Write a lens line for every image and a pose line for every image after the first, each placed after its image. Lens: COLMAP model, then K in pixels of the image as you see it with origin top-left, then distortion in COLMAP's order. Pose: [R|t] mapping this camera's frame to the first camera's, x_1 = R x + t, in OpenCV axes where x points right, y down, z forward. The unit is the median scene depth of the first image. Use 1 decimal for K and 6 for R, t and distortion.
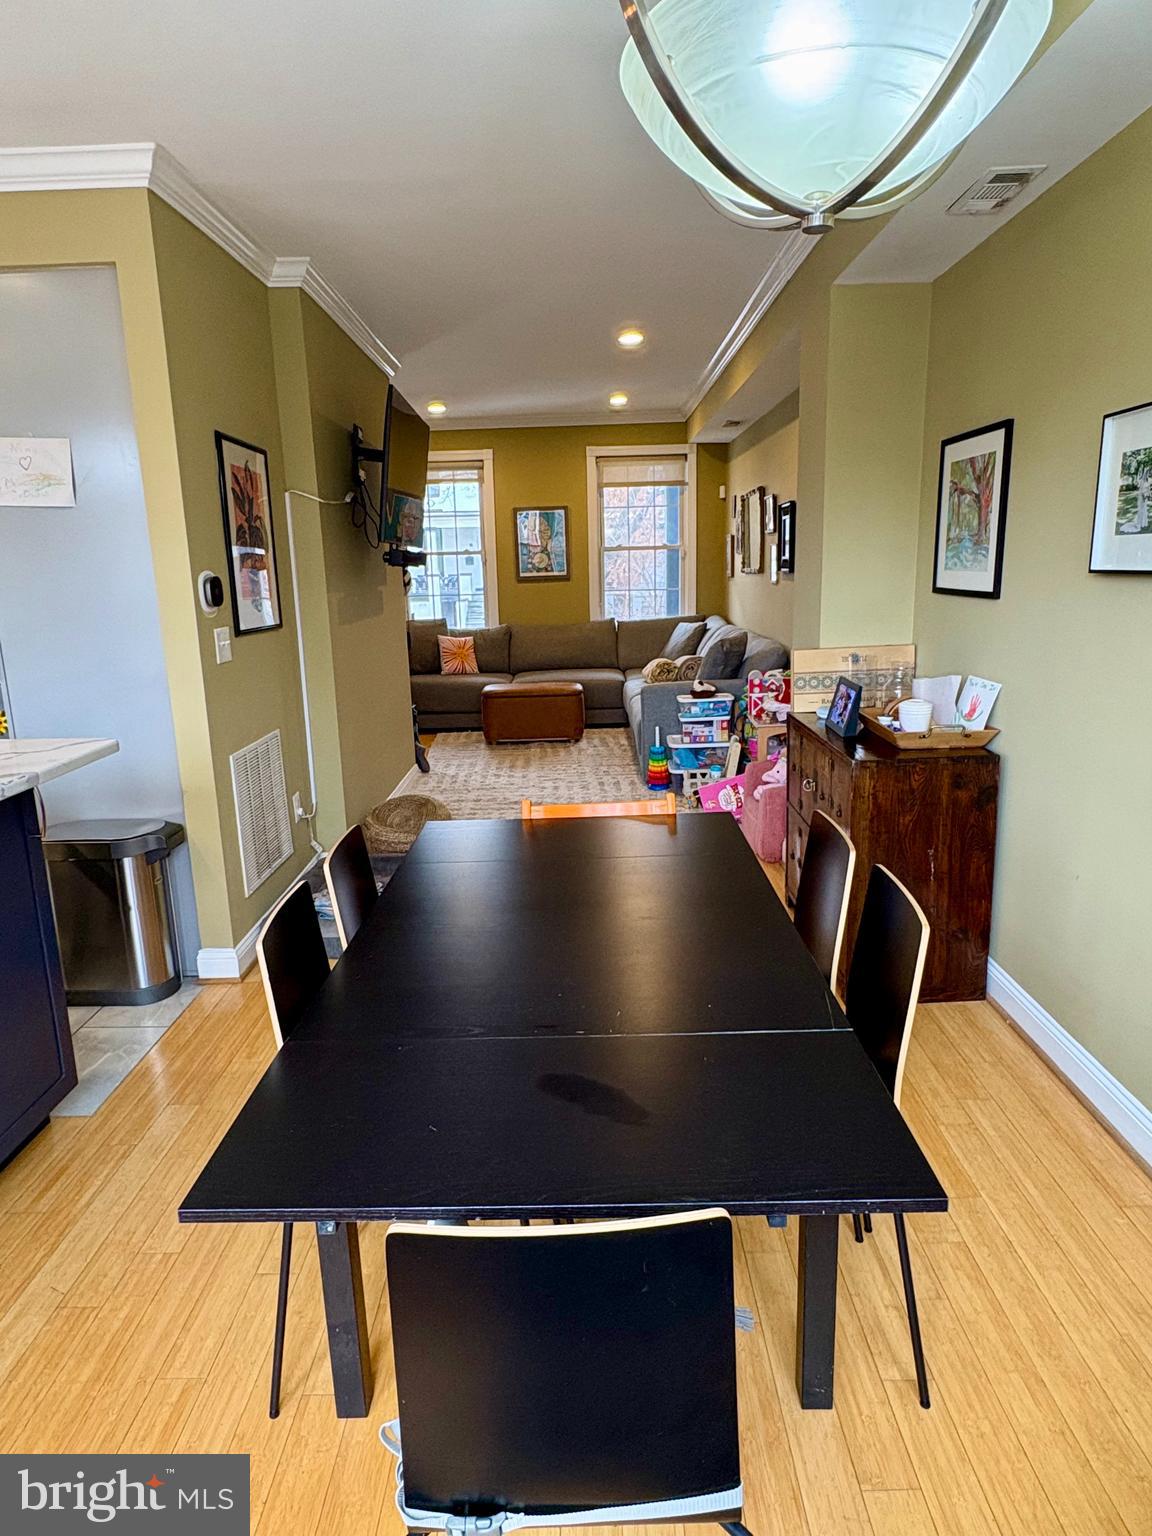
lens RADIAL K [[930.6, 0, 580.2], [0, 930.6, 770.2], [0, 0, 1]] dist [0.009936, 0.002713]
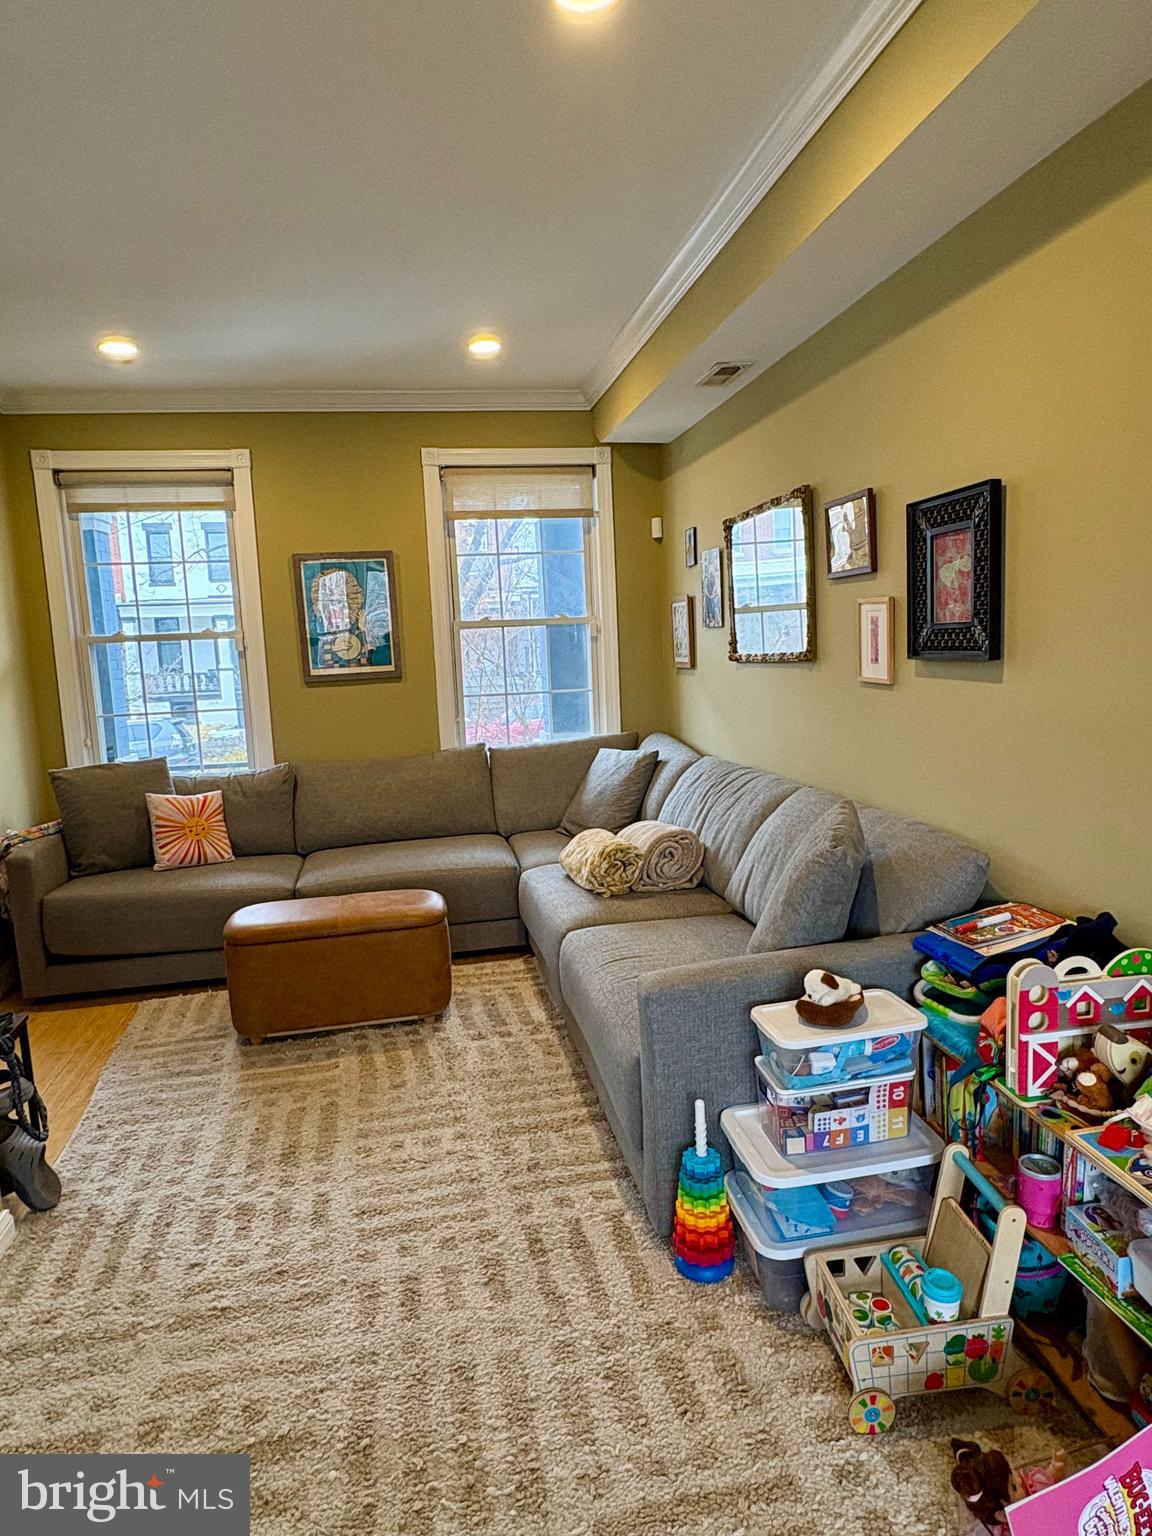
lens RADIAL K [[930.6, 0, 576.2], [0, 930.6, 772.0], [0, 0, 1]] dist [0.009936, 0.002713]
pose [[0.981508, -0.043172, 0.186491, -0.015488], [0.059709, 0.994676, -0.083985, -0.097076], [-0.181873, 0.093567, 0.978860, 0.442999]]
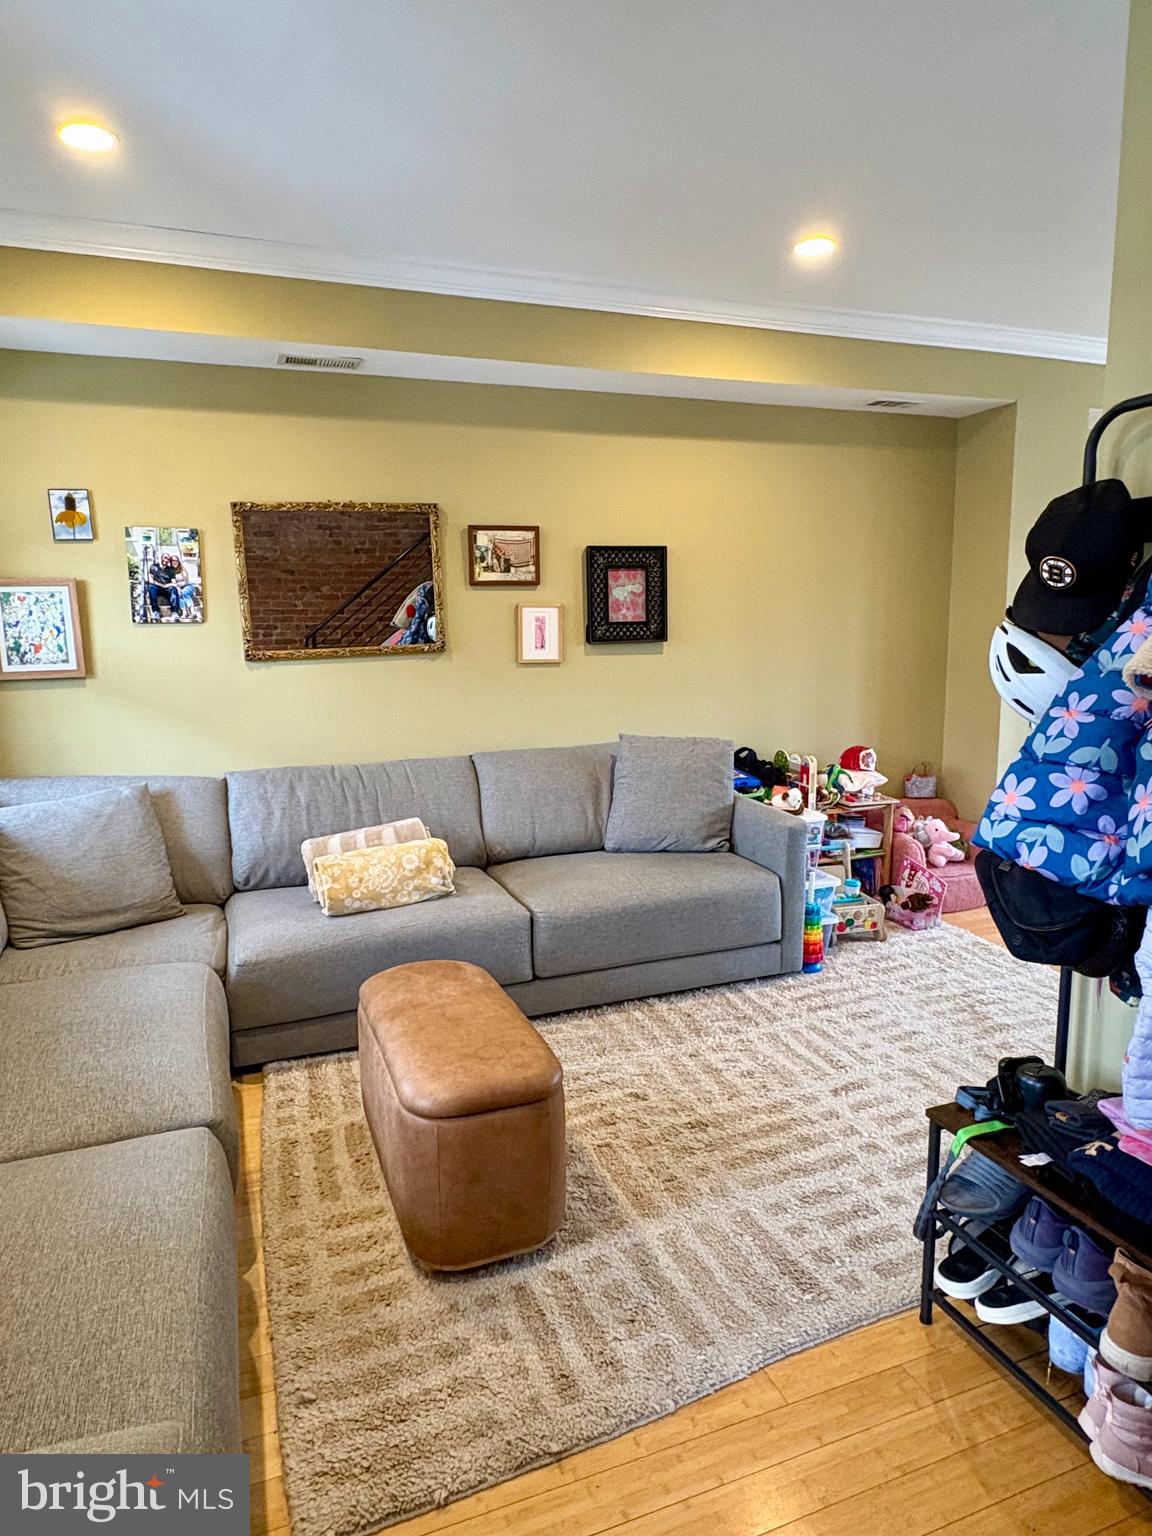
lens RADIAL K [[930.6, 0, 571.1], [0, 930.6, 752.5], [0, 0, 1]] dist [0.009936, 0.002713]
pose [[-0.356888, -0.095996, 0.929202, -0.300786], [0.239993, 0.951896, 0.190517, -0.193696], [-0.902793, 0.290995, -0.316682, 0.897273]]
